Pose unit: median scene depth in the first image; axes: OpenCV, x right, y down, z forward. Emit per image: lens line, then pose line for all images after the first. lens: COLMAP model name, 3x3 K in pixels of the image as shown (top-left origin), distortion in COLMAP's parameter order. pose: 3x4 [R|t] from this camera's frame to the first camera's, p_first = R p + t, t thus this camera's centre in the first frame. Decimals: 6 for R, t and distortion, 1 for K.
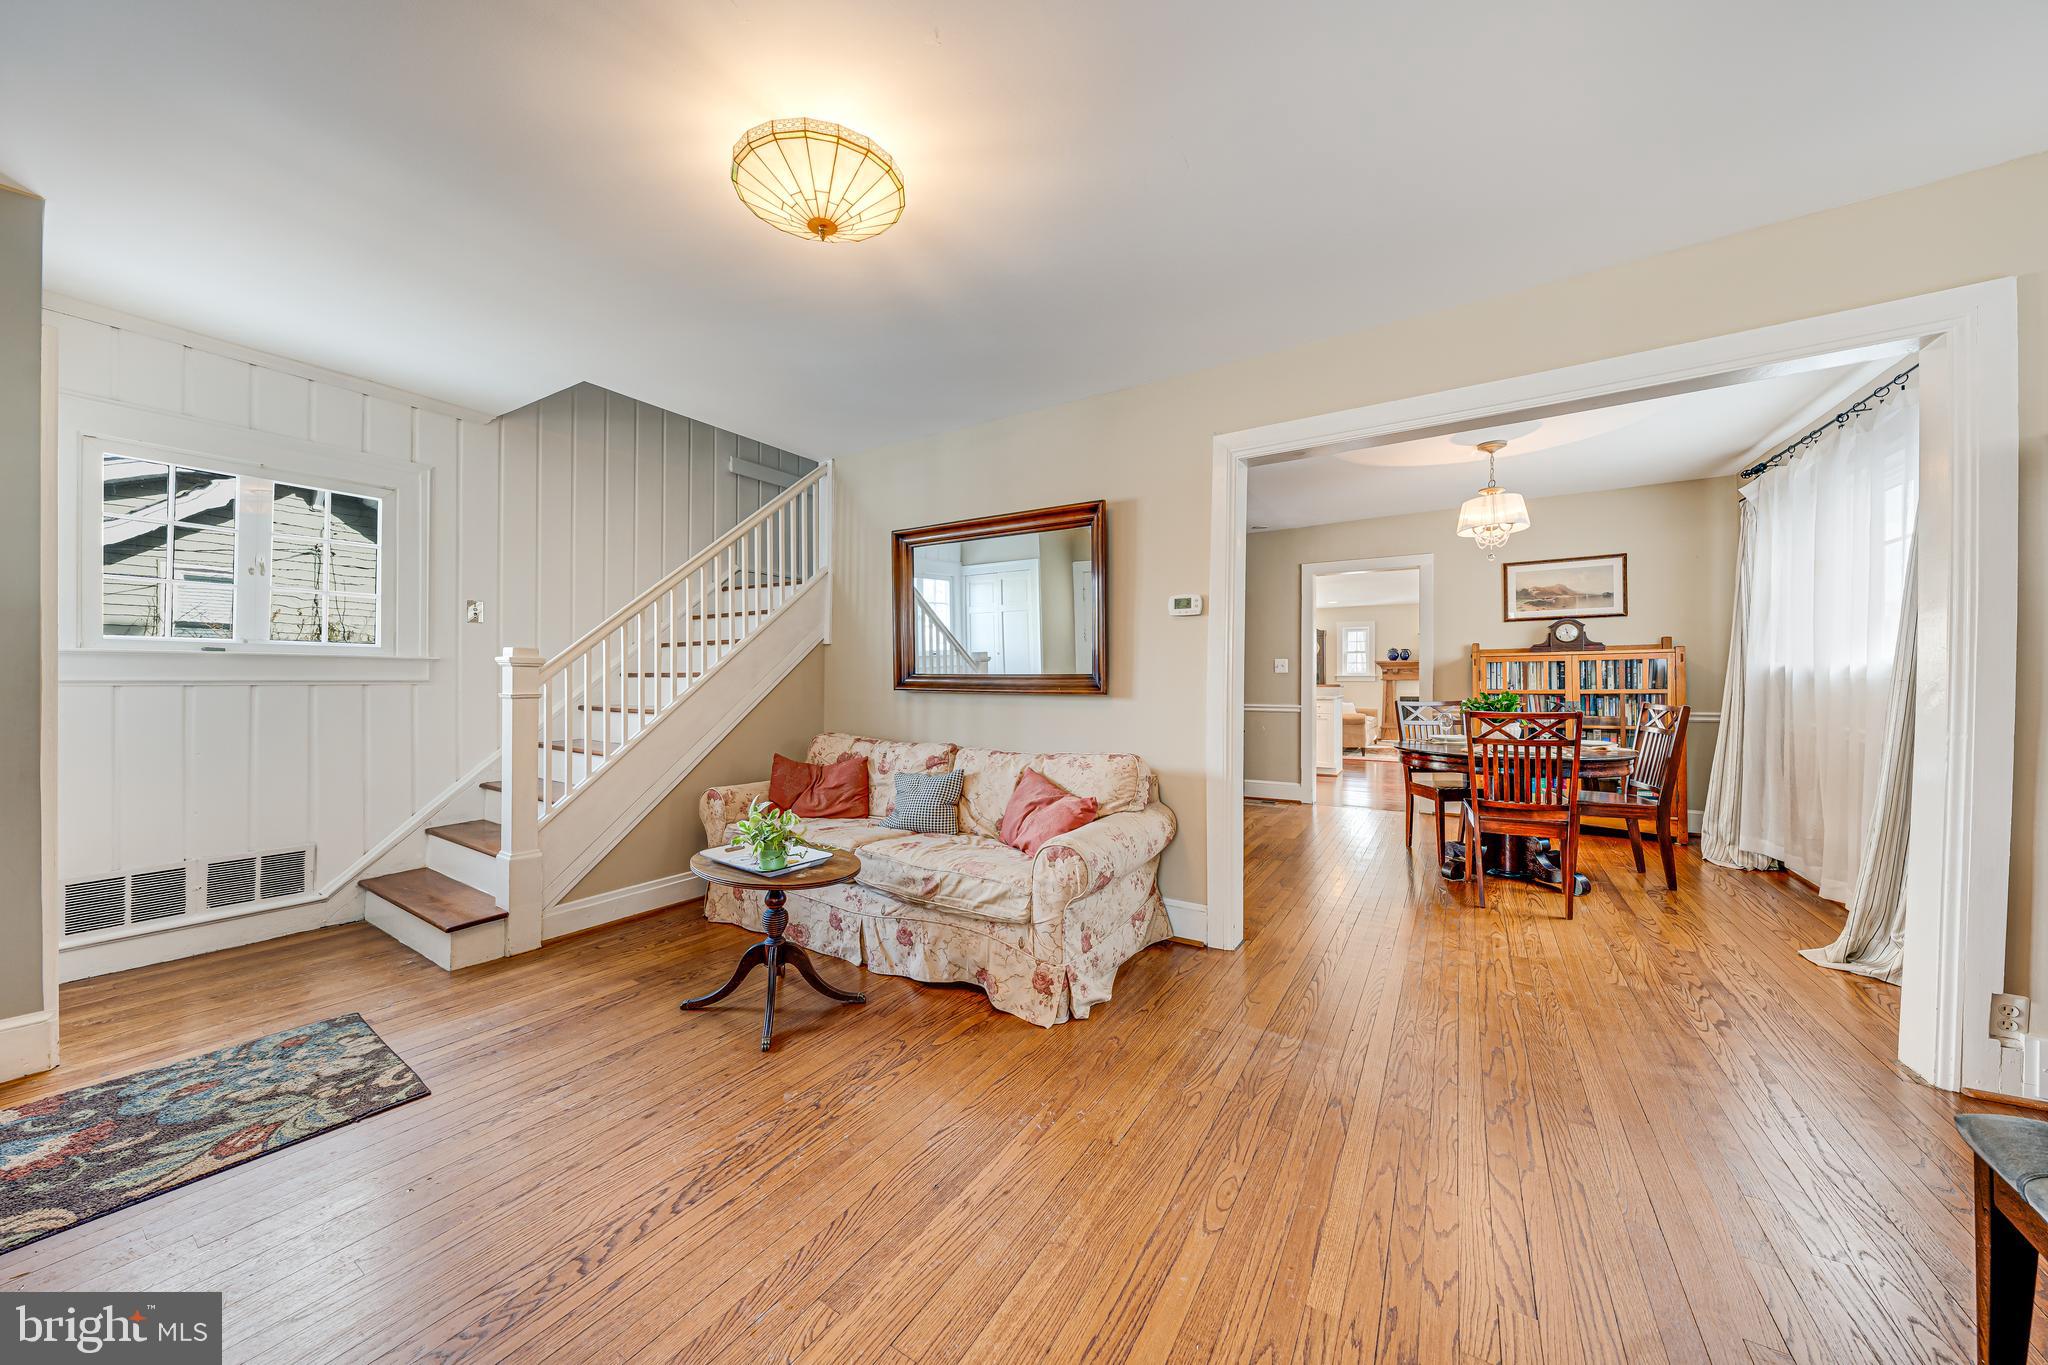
lens RADIAL K [[693.8, 0, 1019.5], [0, 693.8, 684.4], [0, 0, 1]] dist [-0.001214, 0.000147]
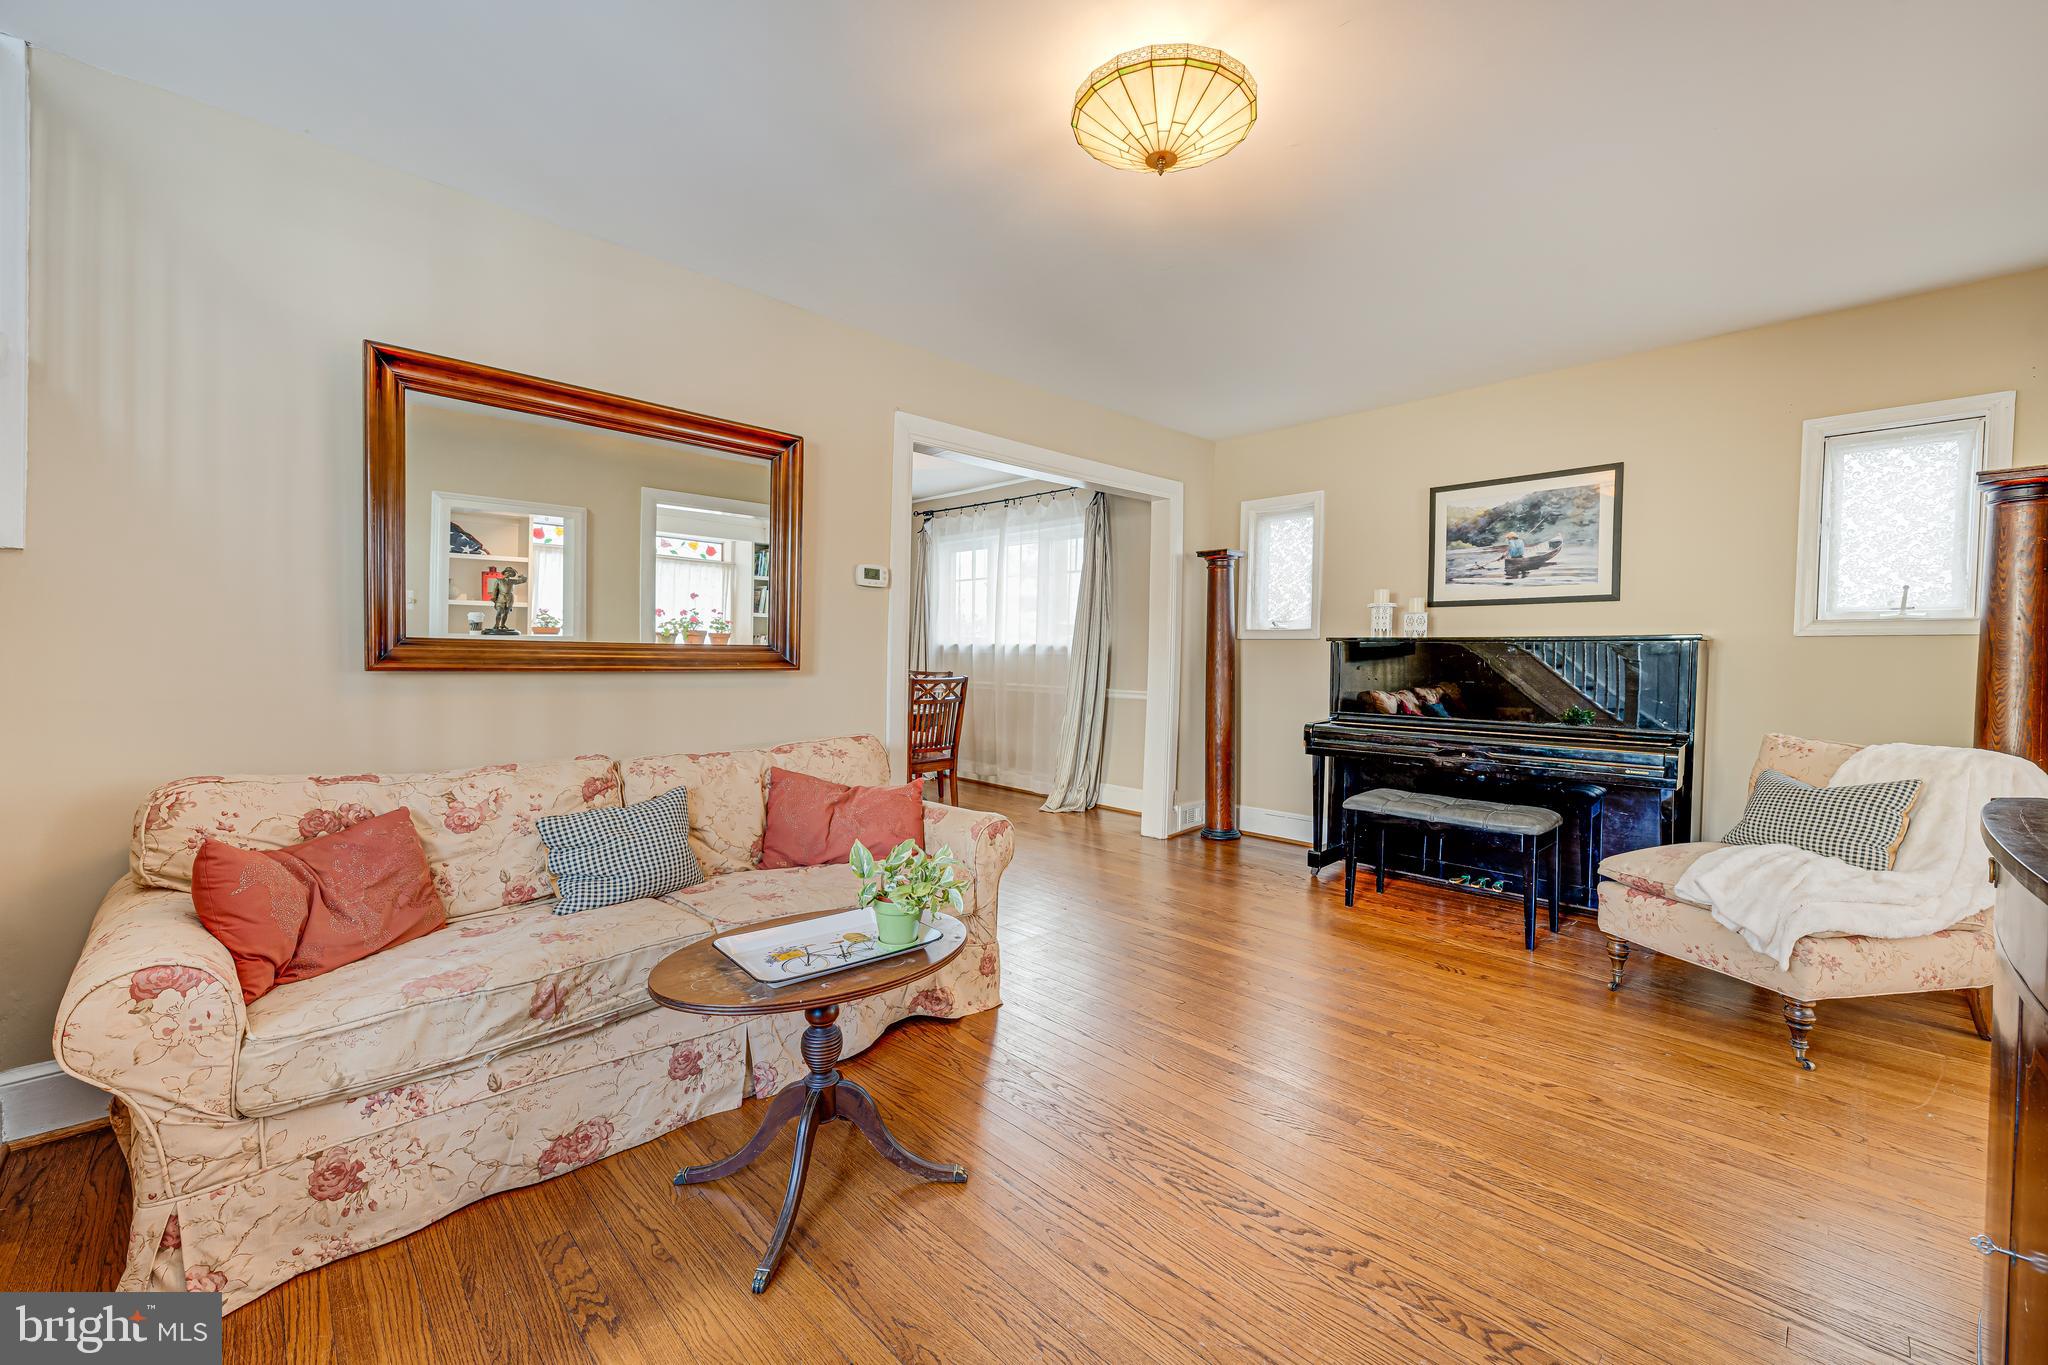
lens RADIAL K [[806.5, 0, 1022.0], [0, 806.5, 685.1], [0, 0, 1]] dist [-0.000404, -0.000189]
pose [[0.221519, -0.033944, 0.974565, -0.851831], [-0.001245, 0.999383, 0.035091, -0.002216], [-0.975155, -0.008987, 0.221340, 0.575723]]
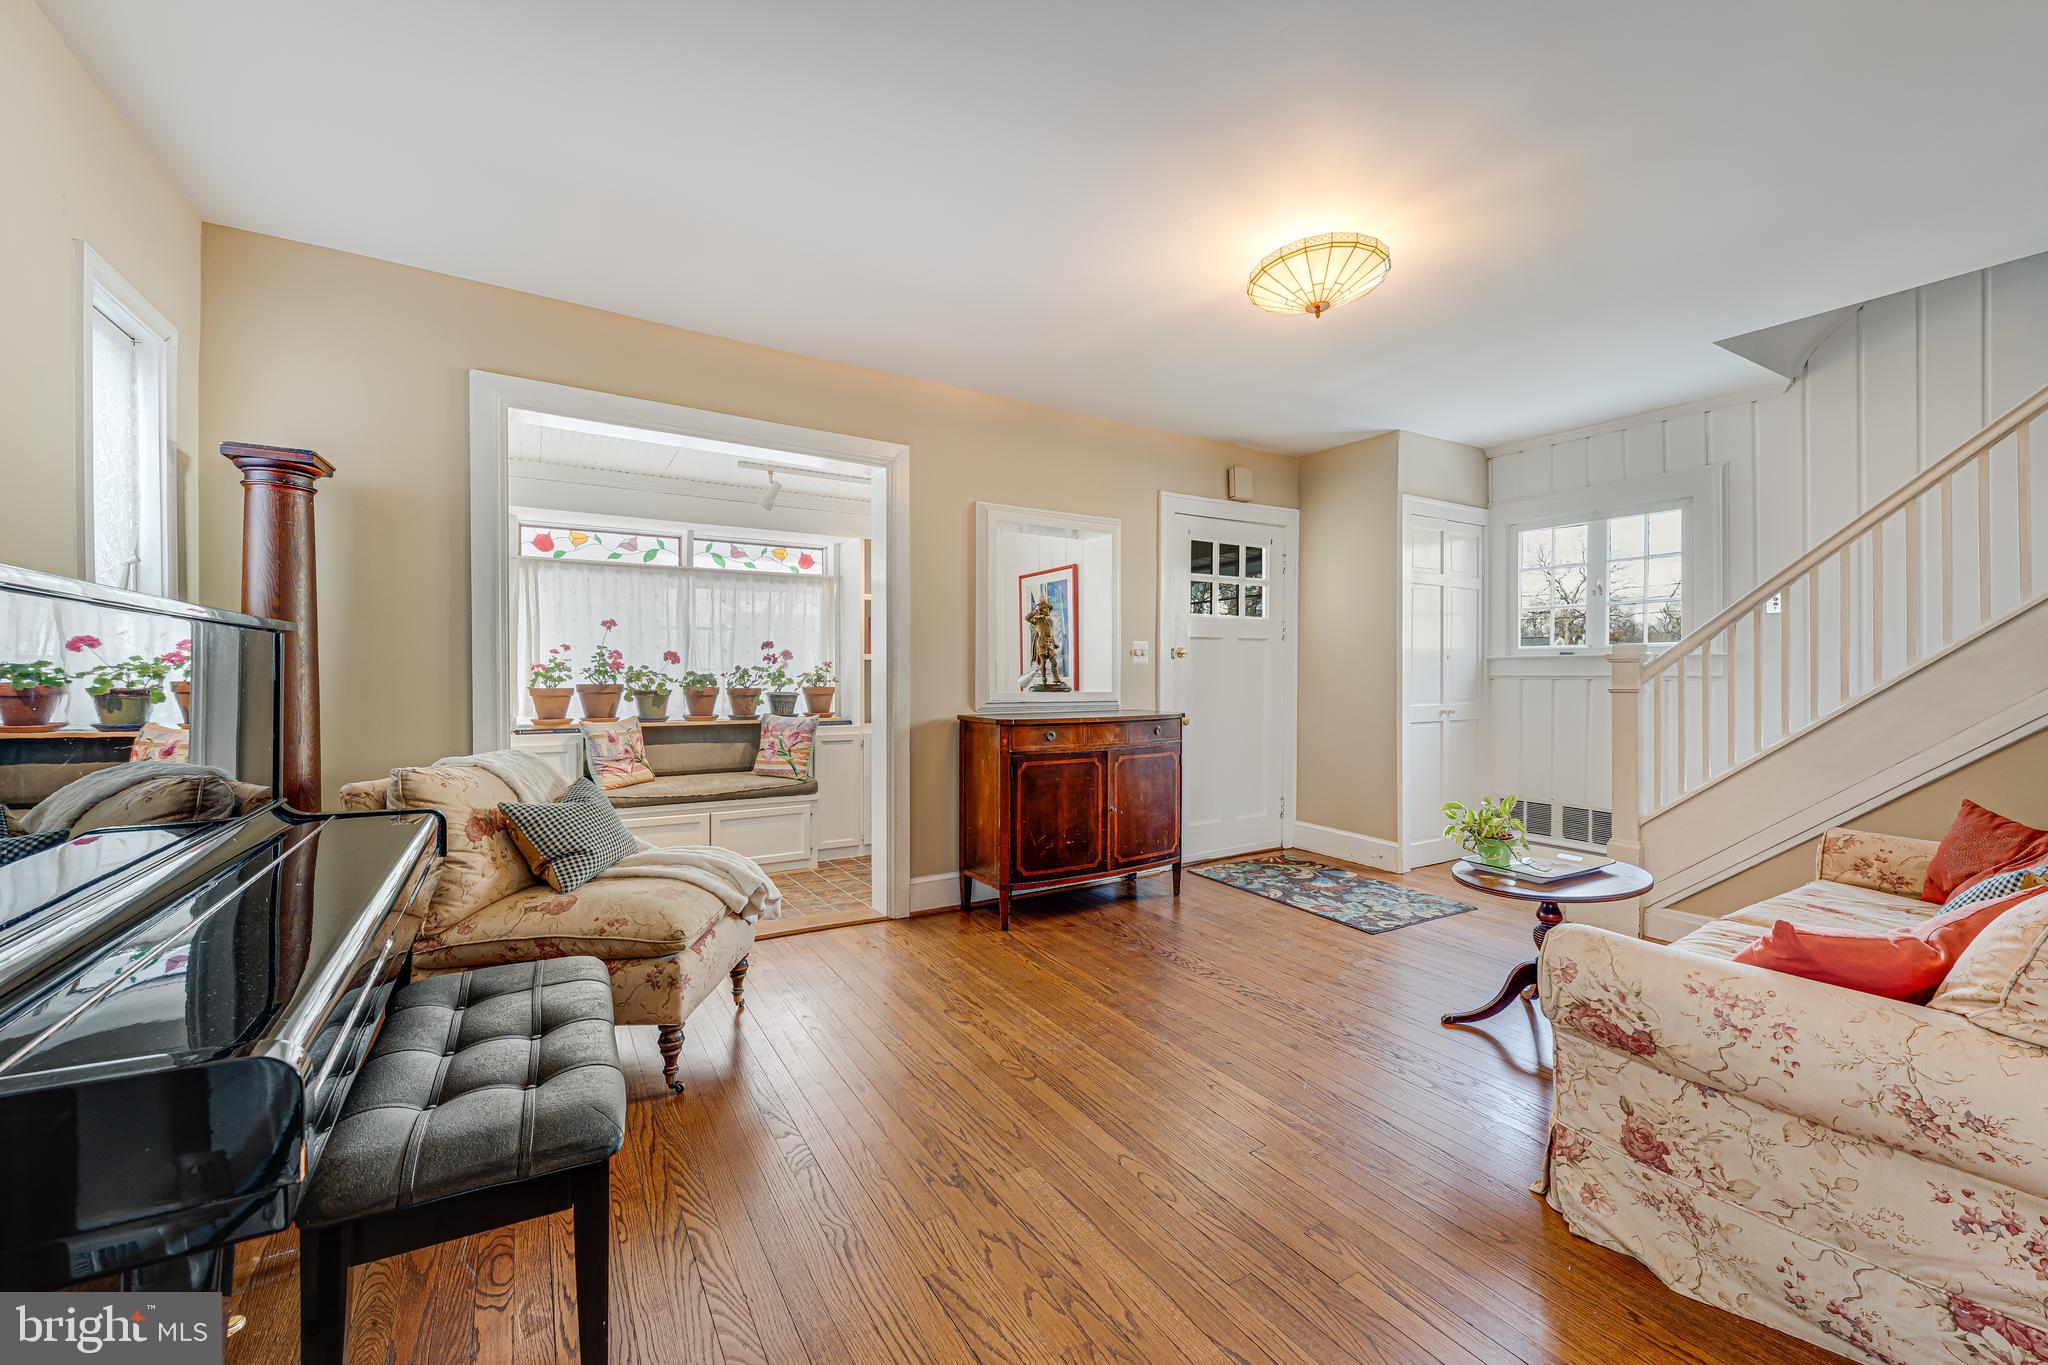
lens RADIAL K [[824.6, 0, 1020.6], [0, 824.6, 673.3], [0, 0, 1]] dist [-0.002996, -0.000119]
pose [[-0.447287, -0.006867, -0.894364, 0.789730], [-0.008898, 0.999955, -0.003228, 0.004940], [0.894346, 0.006515, -0.447328, 0.737936]]
